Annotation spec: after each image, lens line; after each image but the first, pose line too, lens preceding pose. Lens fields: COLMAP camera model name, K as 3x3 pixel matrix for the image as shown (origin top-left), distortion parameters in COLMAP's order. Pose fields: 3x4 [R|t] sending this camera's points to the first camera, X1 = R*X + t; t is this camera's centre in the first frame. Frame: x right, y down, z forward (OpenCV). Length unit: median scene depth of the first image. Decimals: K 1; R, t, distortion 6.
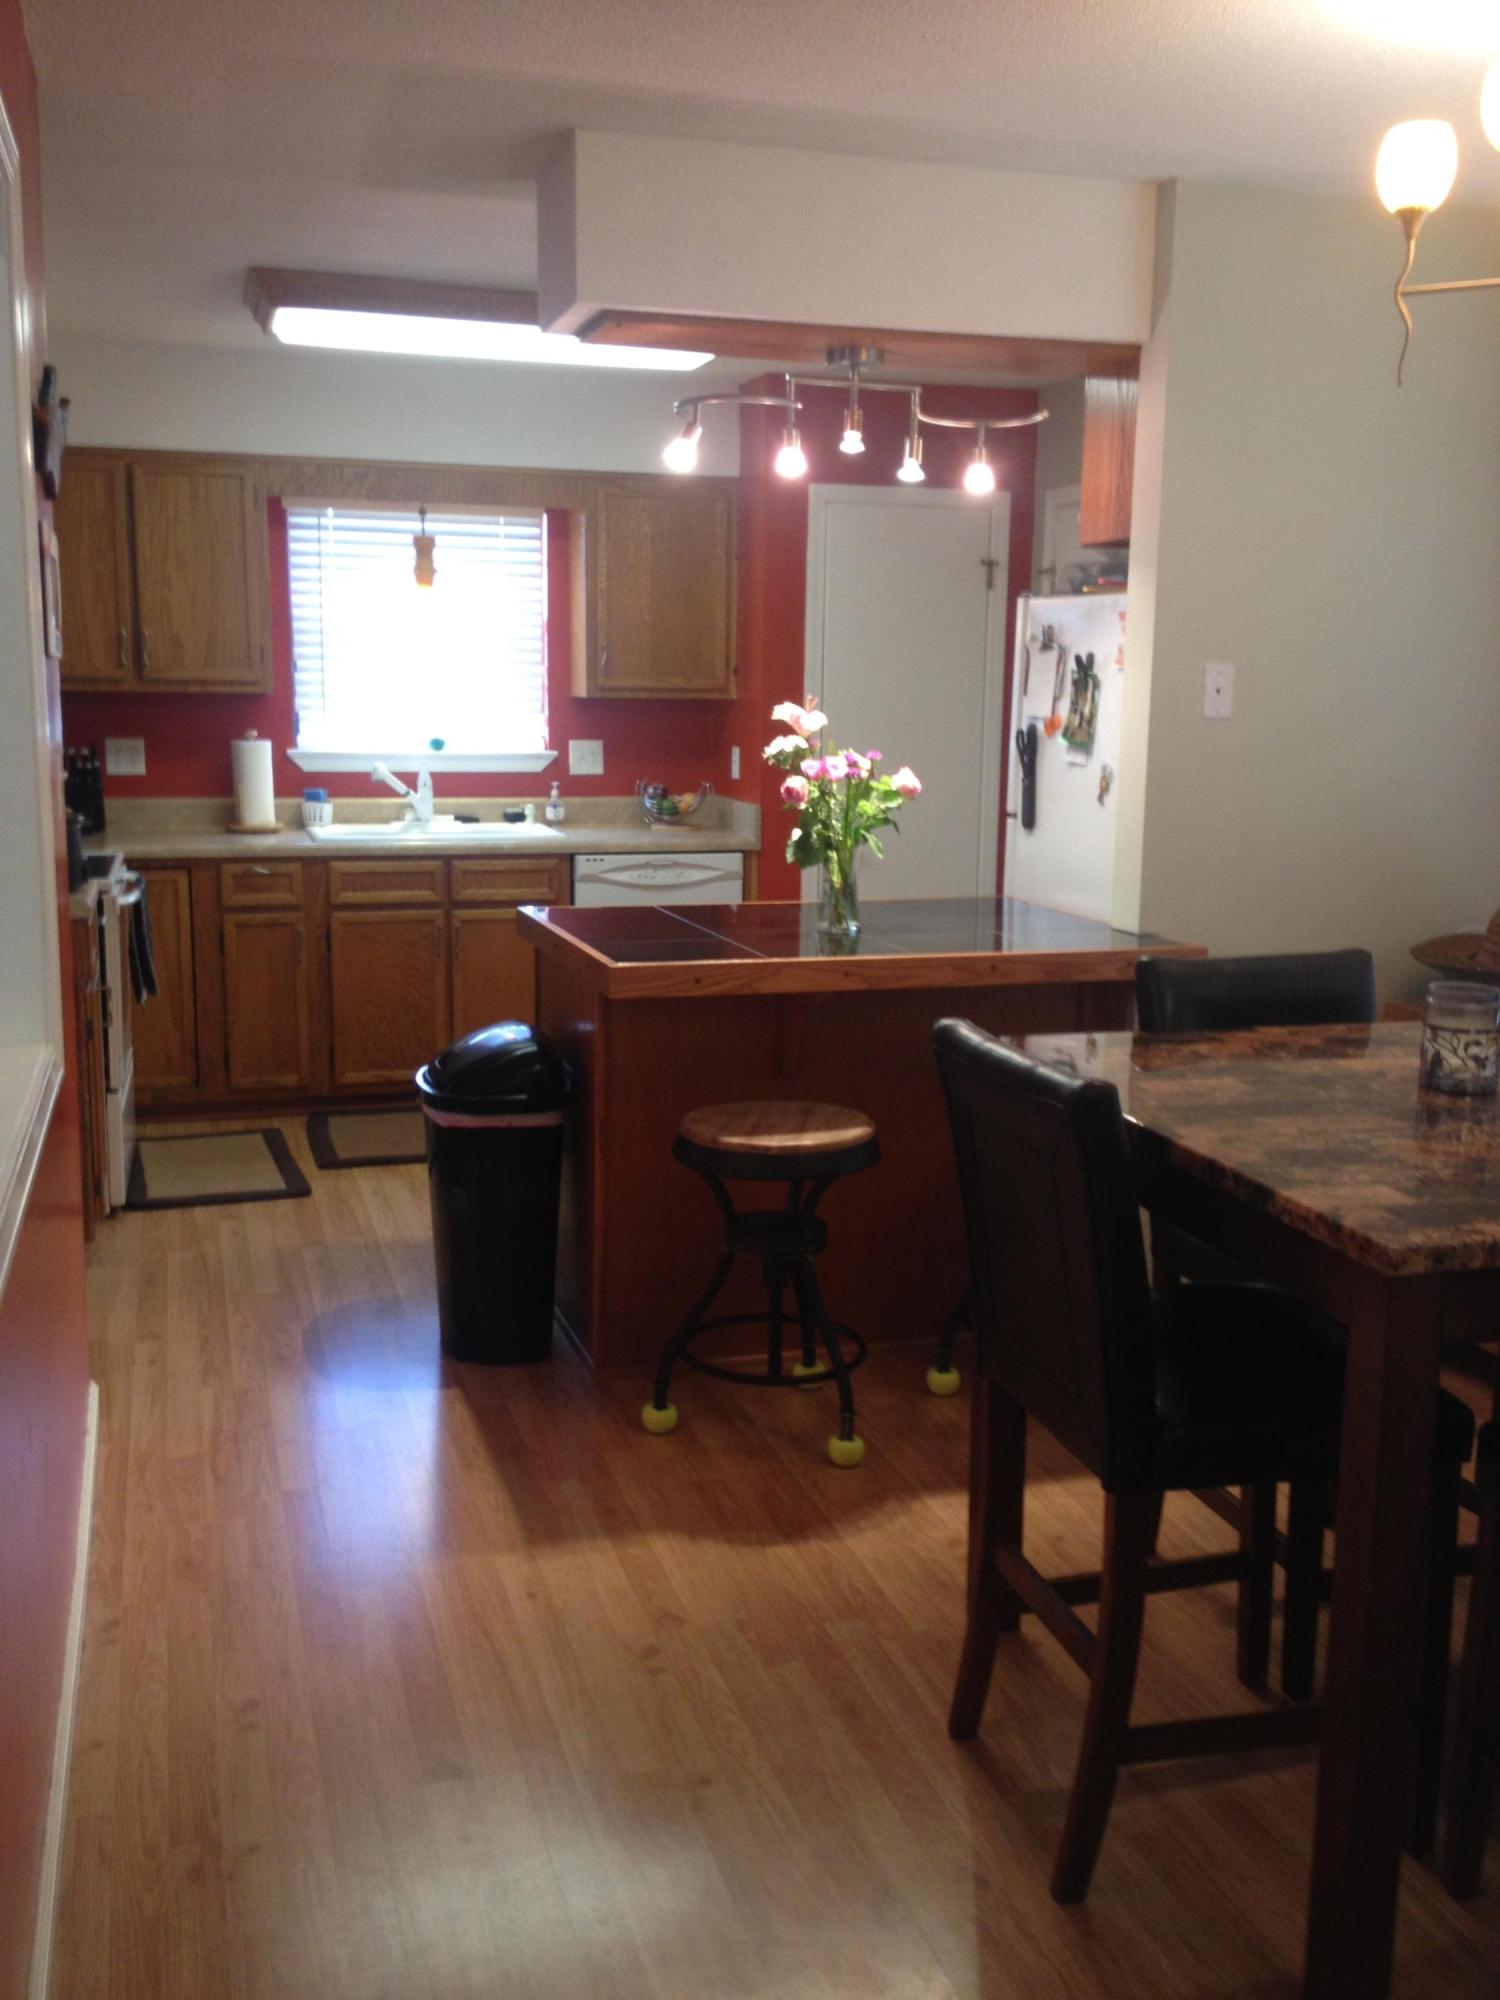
lens RADIAL K [[1920.3, 0, 761.9], [0, 1920.3, 993.1], [0, 0, 1]] dist [0.154794, -0.288833]
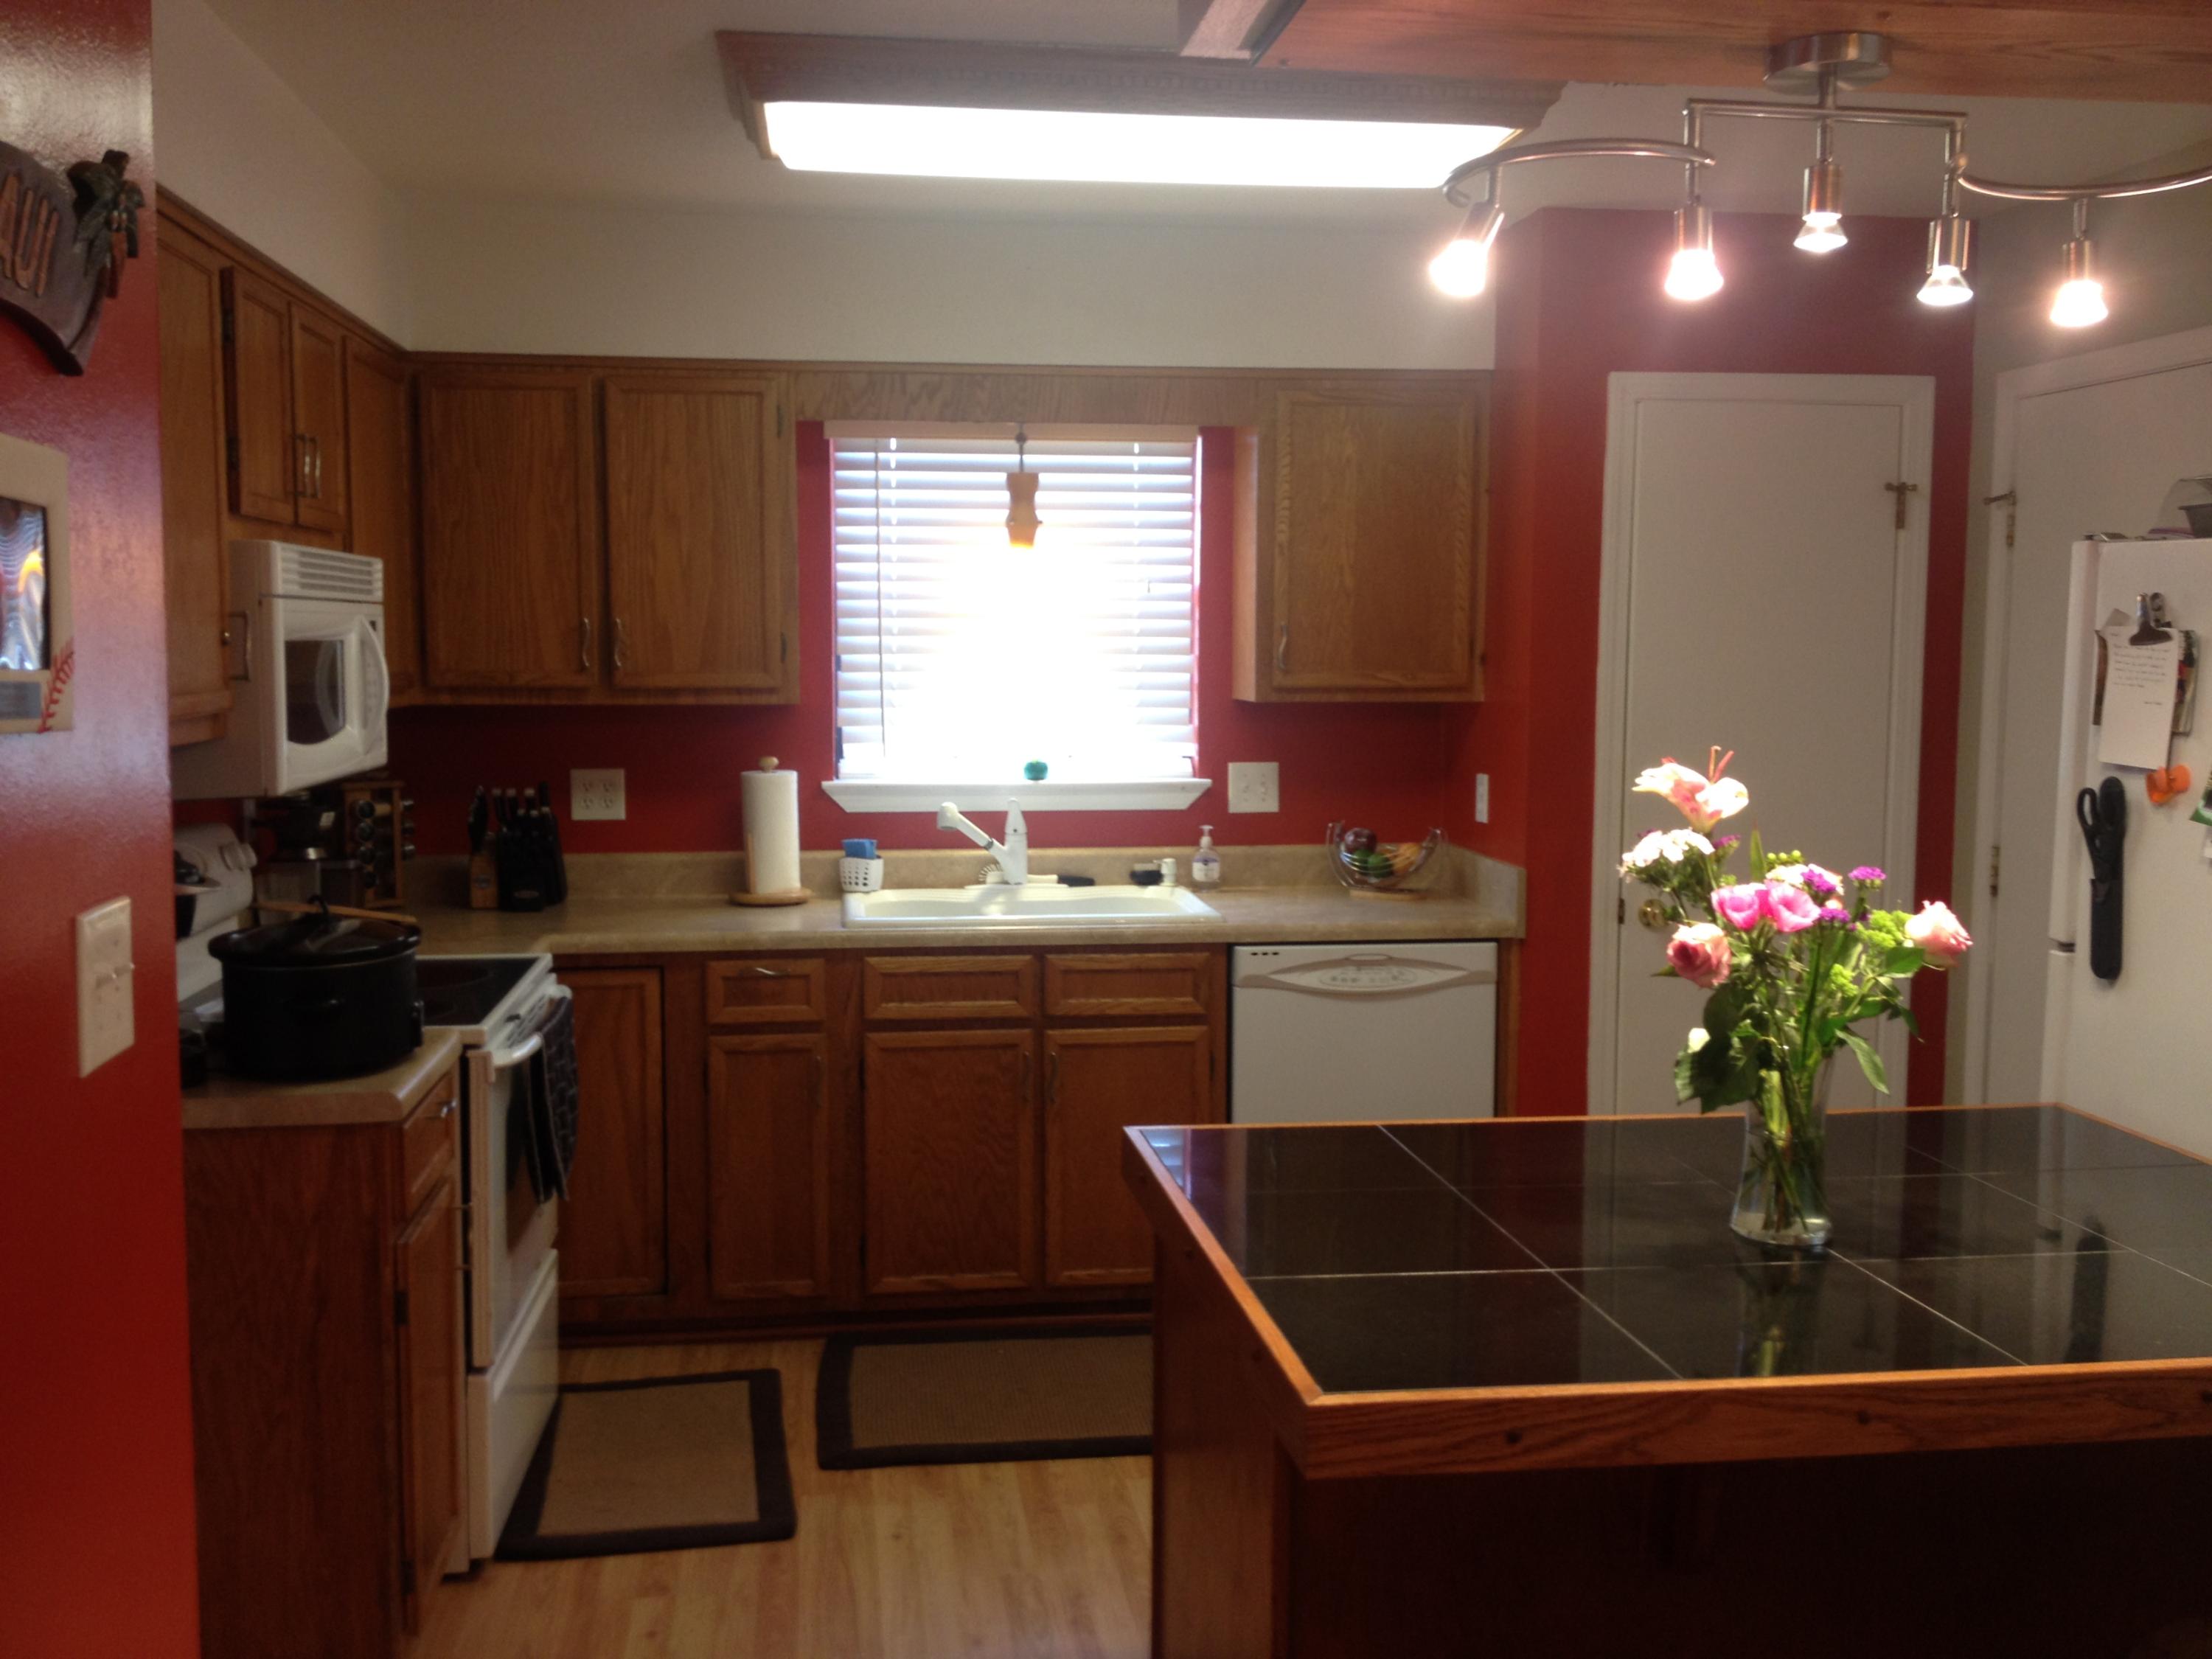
lens RADIAL K [[2090.9, 0, 1076.2], [0, 2090.9, 818.6], [0, 0, 1]] dist [0.150719, -0.314400]
pose [[0.984823, 0.005220, -0.173485, -0.027979], [-0.018229, 0.997130, -0.073481, -0.063123], [0.172603, 0.075528, 0.982091, 0.301829]]
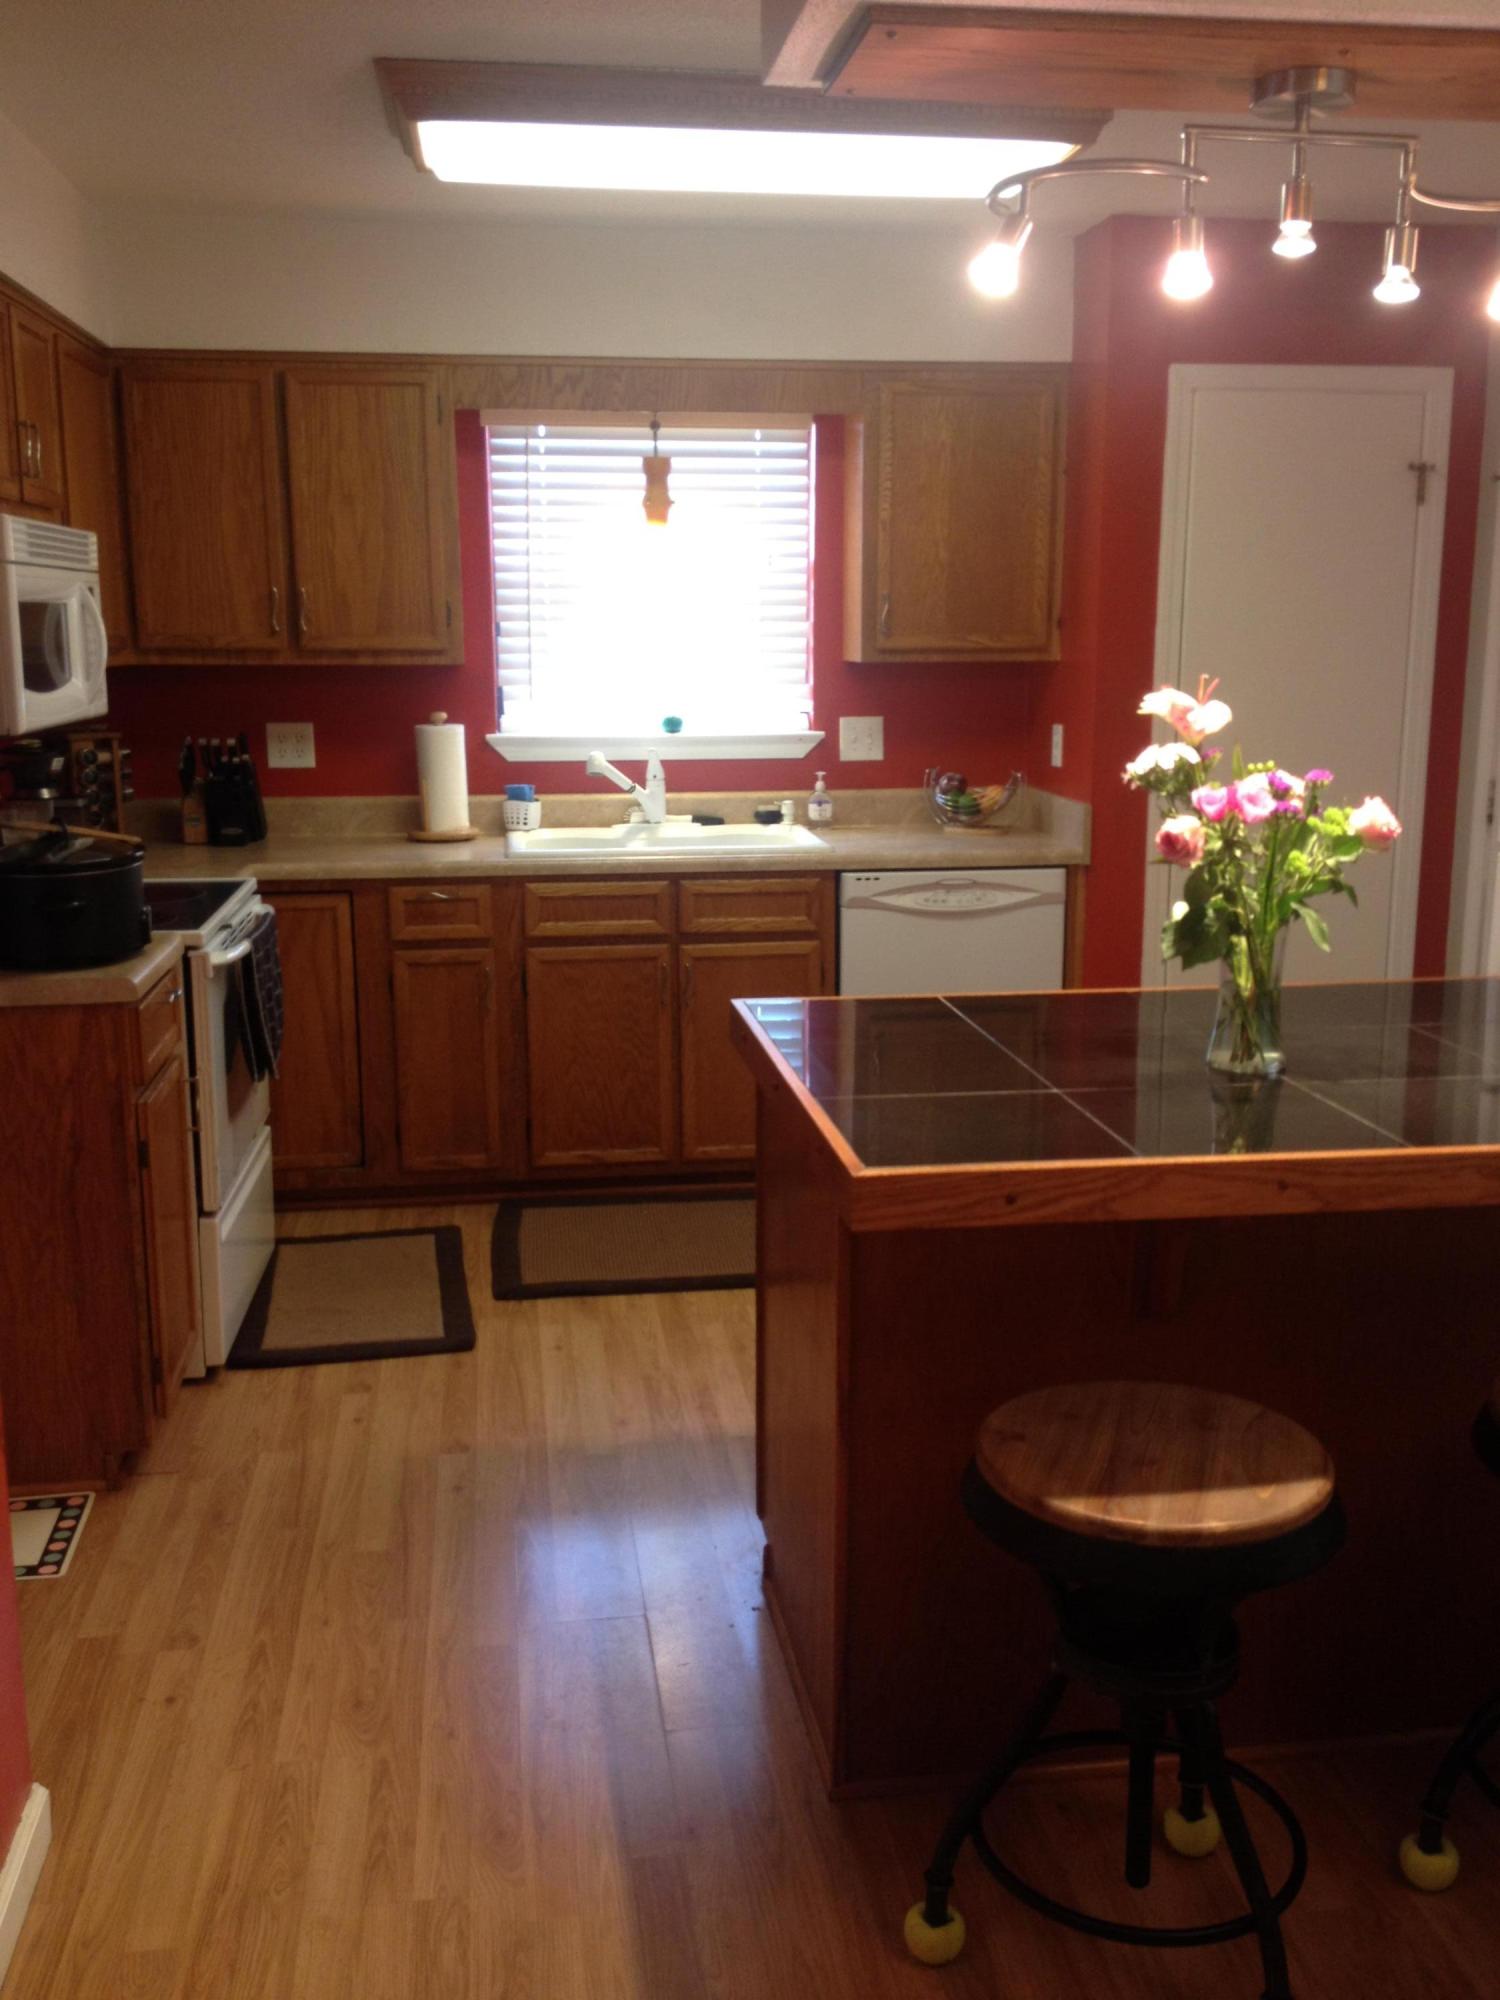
lens RADIAL K [[1890.5, 0, 752.0], [0, 1890.5, 982.0], [0, 0, 1]] dist [0.150719, -0.314400]
pose [[0.986899, 0.016017, -0.160542, -0.011561], [-0.011884, 0.999574, 0.026669, -0.049221], [0.160900, -0.024412, 0.986669, 0.263025]]
